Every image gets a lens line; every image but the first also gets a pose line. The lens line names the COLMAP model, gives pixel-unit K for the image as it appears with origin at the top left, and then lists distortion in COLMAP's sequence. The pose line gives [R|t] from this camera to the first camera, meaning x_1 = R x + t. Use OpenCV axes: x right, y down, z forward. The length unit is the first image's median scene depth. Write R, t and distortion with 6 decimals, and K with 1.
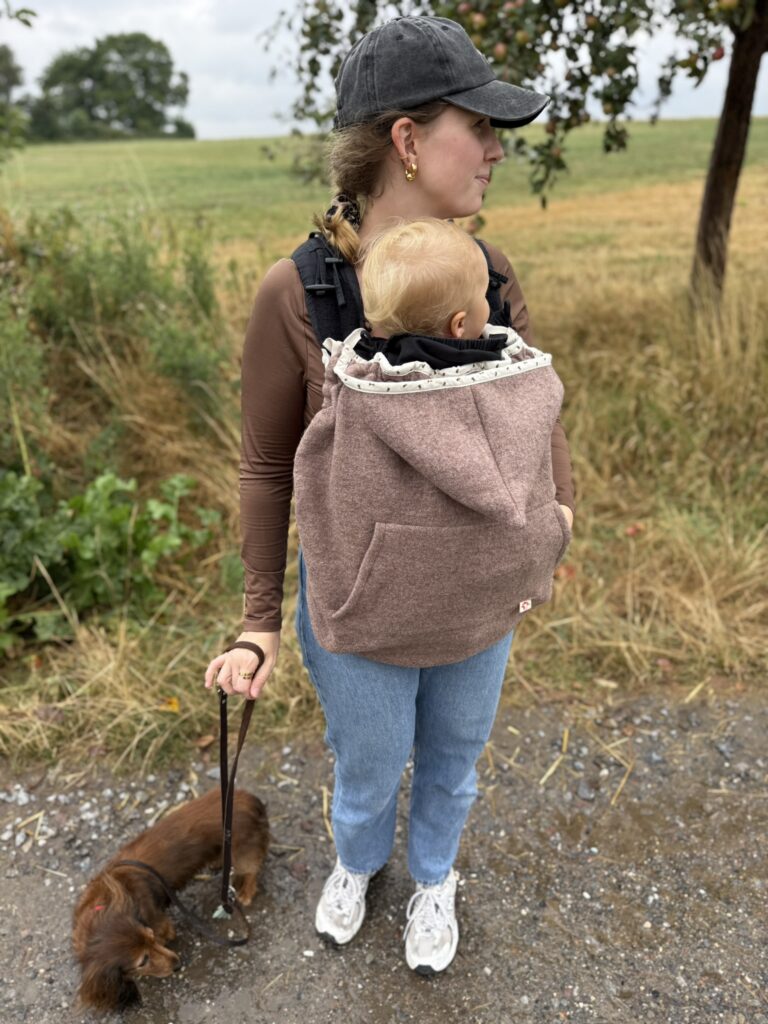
lens RADIAL K [[714.9, 0, 375.8], [0, 714.9, 512.0], [0, 0, 1]] dist [0.115680, -0.206323]
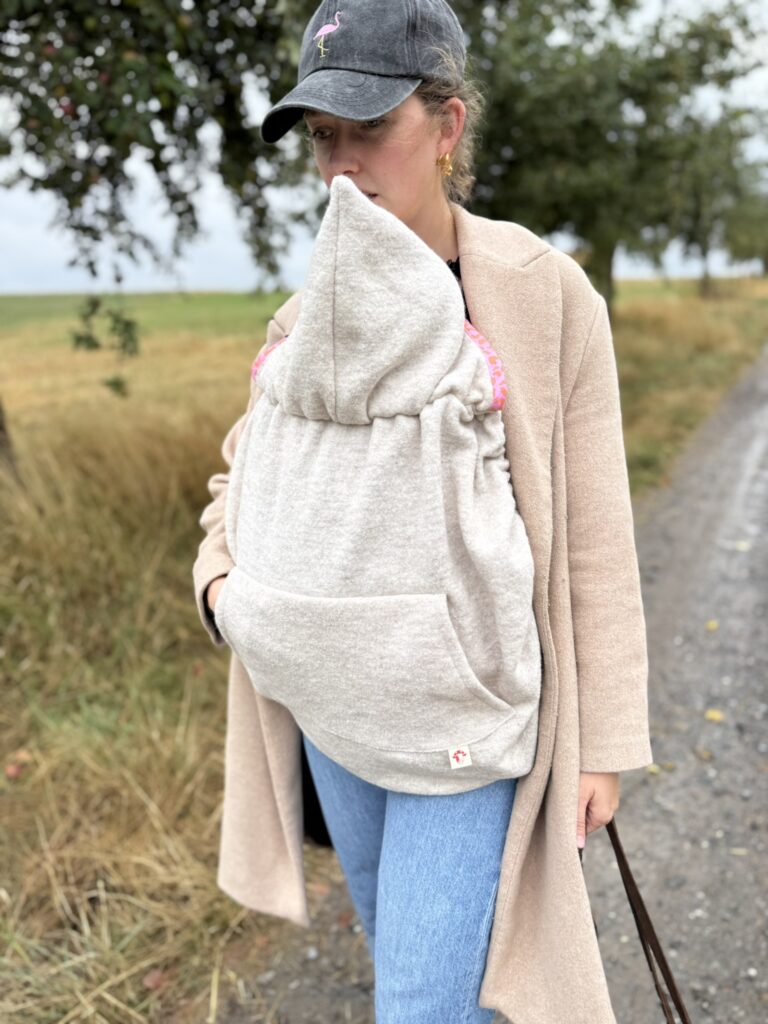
lens RADIAL K [[731.8, 0, 384.0], [0, 731.8, 512.0], [0, 0, 1]] dist [-0.009560, -0.004484]
pose [[0.598835, -0.214914, 0.771497, 0.086665], [0.378800, 0.924762, -0.036416, -0.048949], [-0.705625, 0.314050, 0.635189, 0.245258]]
